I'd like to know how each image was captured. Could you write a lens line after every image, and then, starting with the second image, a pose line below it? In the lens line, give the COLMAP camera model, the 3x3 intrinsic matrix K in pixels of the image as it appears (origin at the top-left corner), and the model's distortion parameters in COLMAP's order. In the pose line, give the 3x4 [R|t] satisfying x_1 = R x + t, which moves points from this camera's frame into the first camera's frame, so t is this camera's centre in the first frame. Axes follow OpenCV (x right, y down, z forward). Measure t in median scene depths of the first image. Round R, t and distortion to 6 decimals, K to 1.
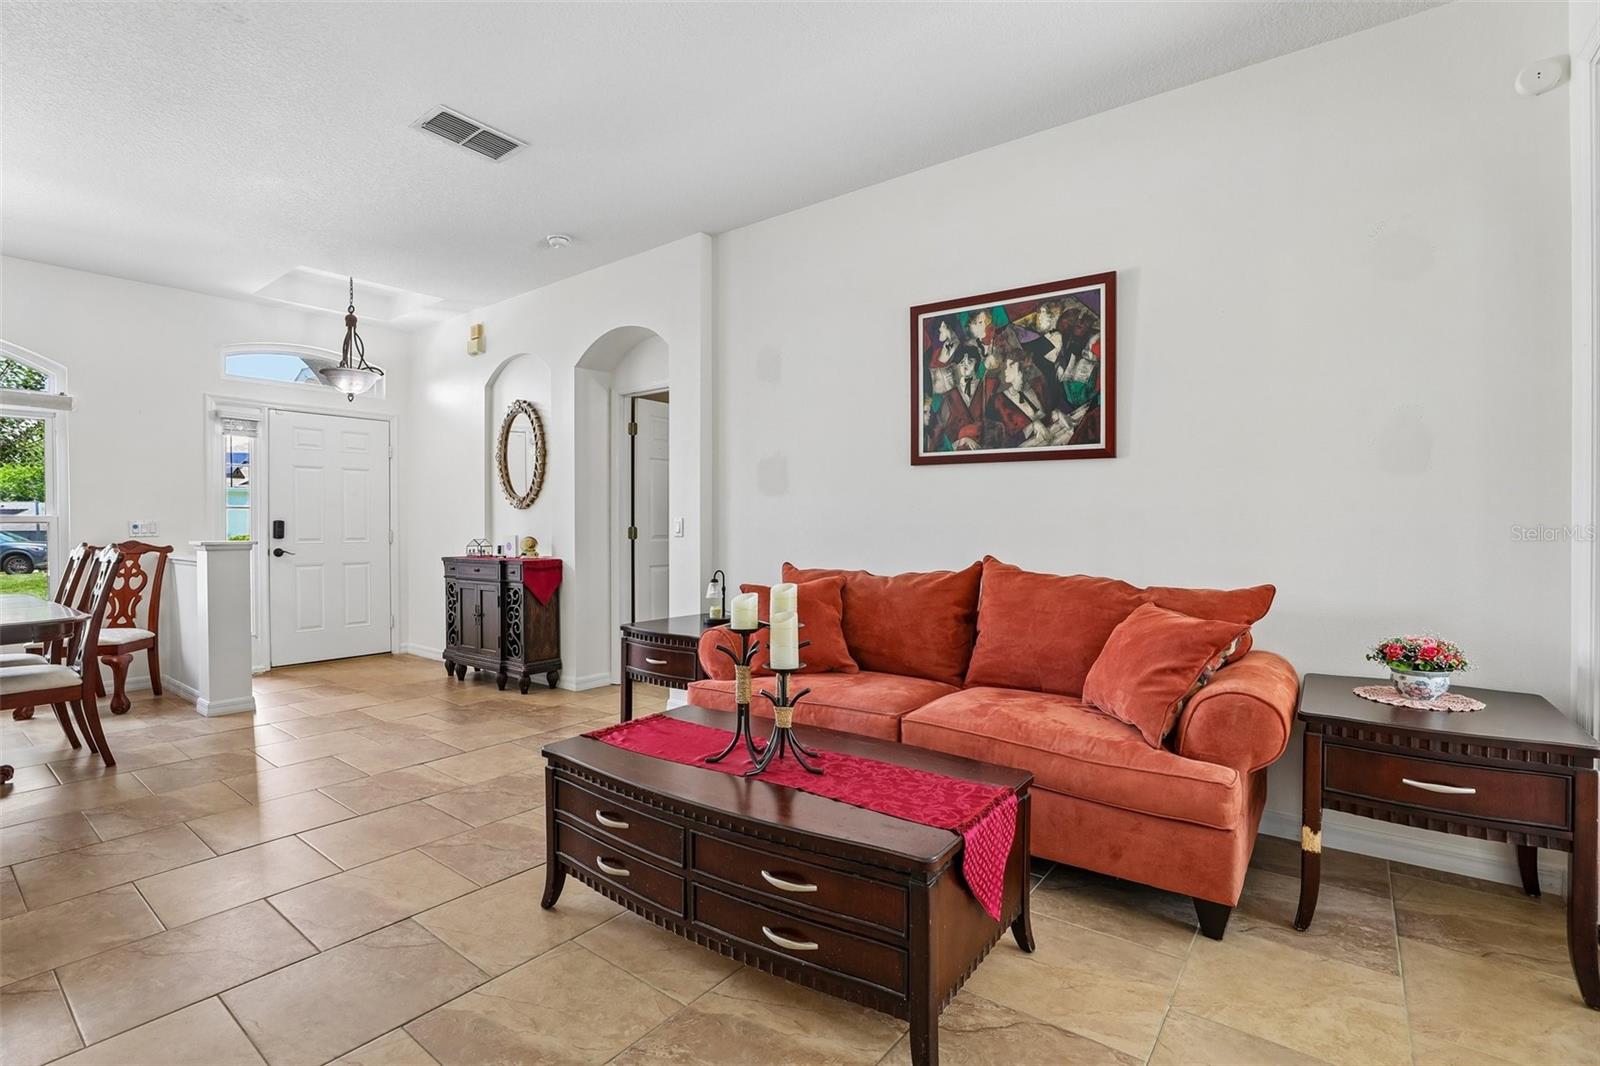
lens RADIAL K [[733.6, 0, 778.3], [0, 733.6, 528.3], [0, 0, 1]] dist [-0.017180, 0.005496]
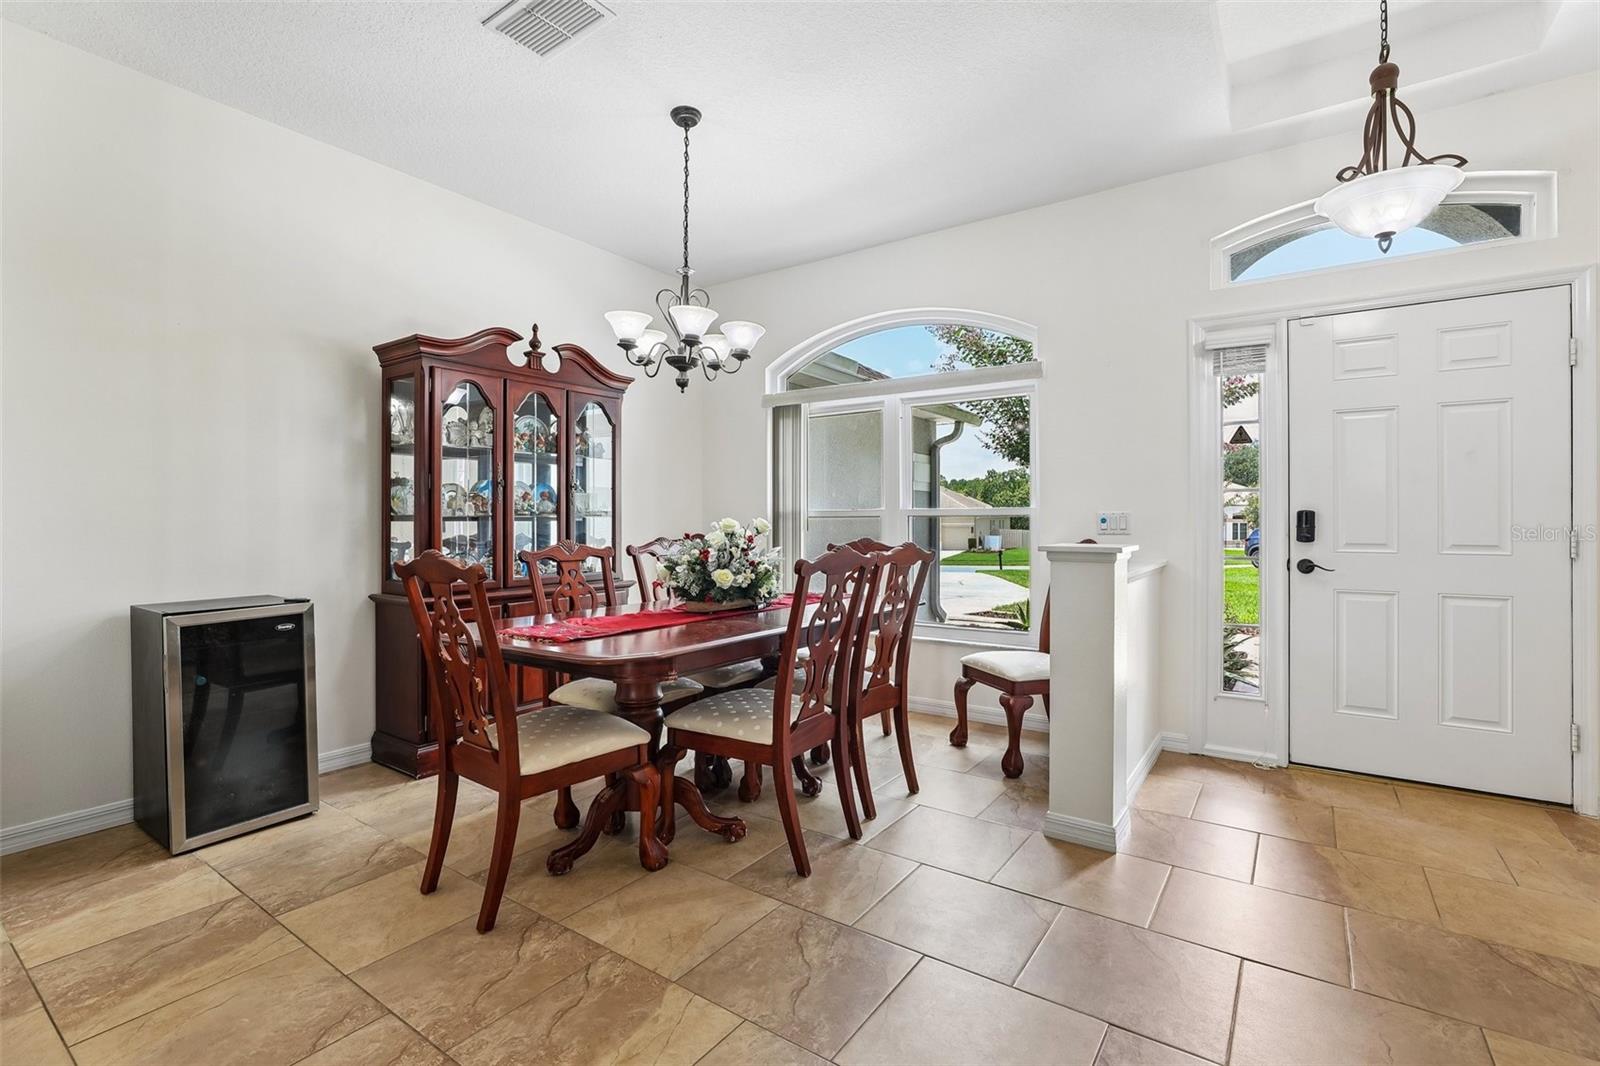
lens RADIAL K [[733.6, 0, 825.7], [0, 733.6, 521.3], [0, 0, 1]] dist [-0.017180, 0.005496]
pose [[0.079160, 0.003477, -0.996856, -0.168502], [-0.005112, 0.999982, 0.003082, -0.002422], [0.996849, 0.004852, 0.079177, 0.670466]]
